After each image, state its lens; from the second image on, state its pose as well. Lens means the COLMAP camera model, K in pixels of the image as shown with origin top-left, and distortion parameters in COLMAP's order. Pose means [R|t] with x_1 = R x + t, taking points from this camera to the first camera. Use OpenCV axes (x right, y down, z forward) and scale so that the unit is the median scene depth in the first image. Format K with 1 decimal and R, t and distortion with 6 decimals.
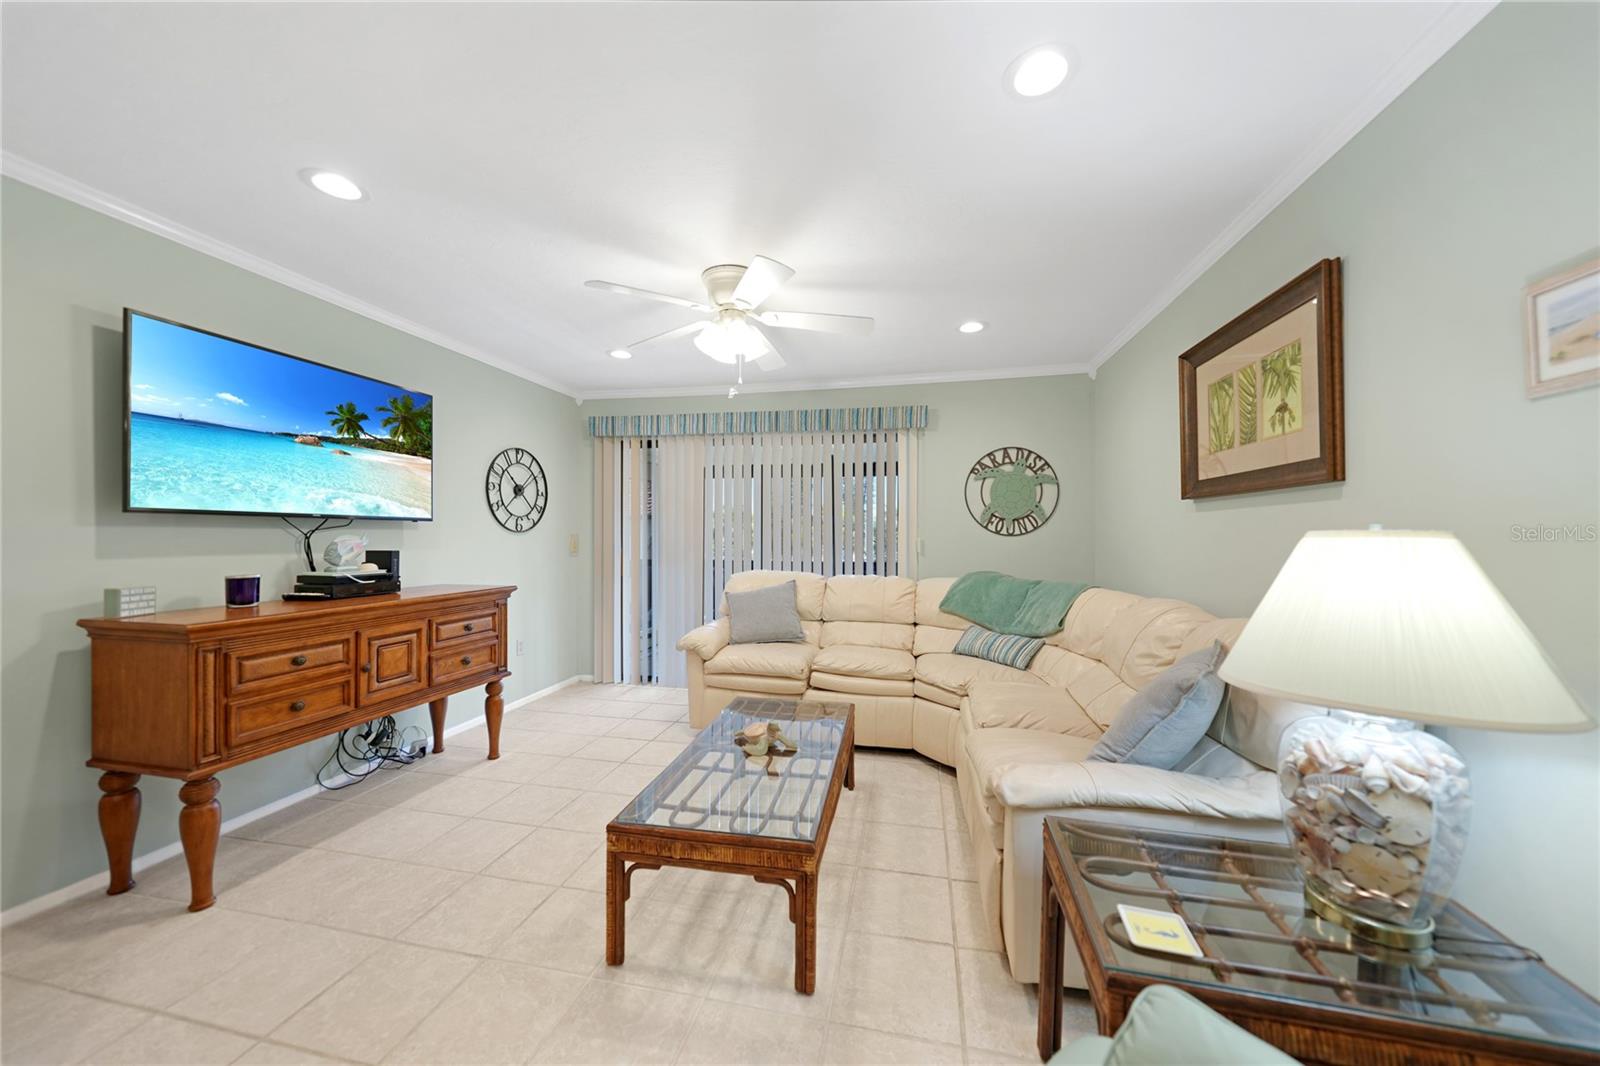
lens RADIAL K [[544.5, 0, 819.2], [0, 544.5, 536.7], [0, 0, 1]] dist [0.008321, -0.000025]
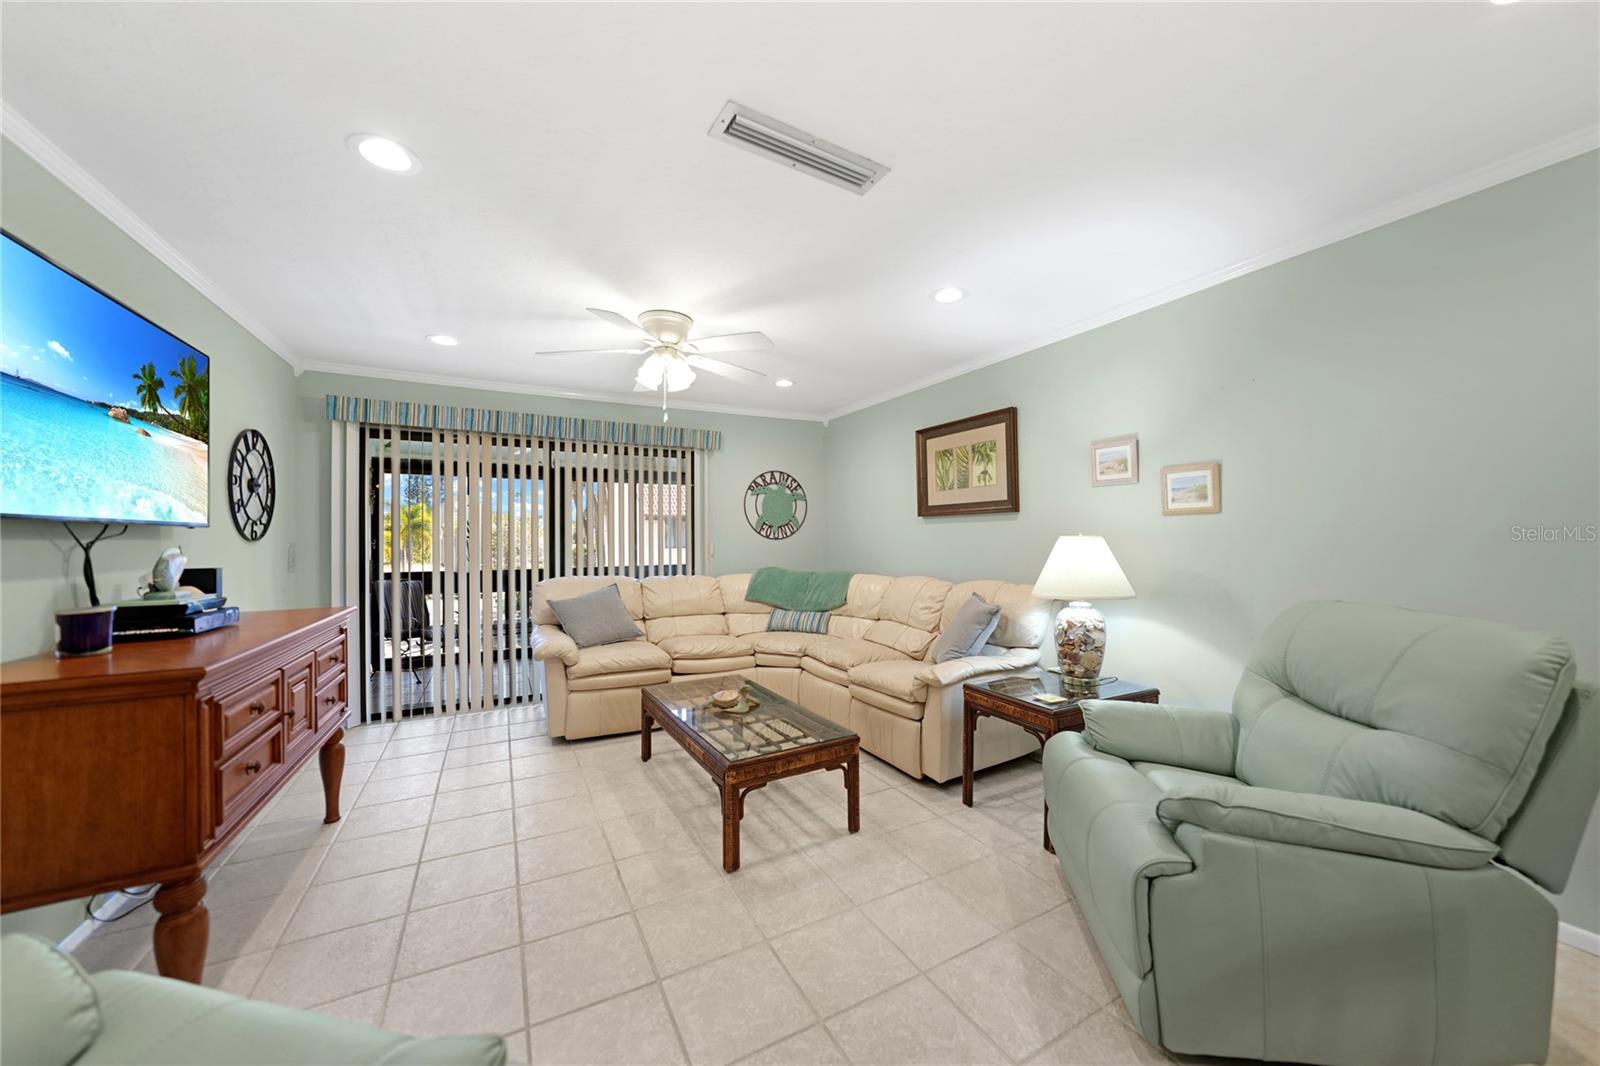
lens RADIAL K [[548.5, 0, 802.5], [0, 548.5, 532.8], [0, 0, 1]] dist [-0.005160, 0.000407]
pose [[0.776912, -0.004317, 0.629595, -0.671594], [0.013045, 0.999872, -0.009242, -0.006661], [-0.629474, 0.015394, 0.776869, -0.082787]]
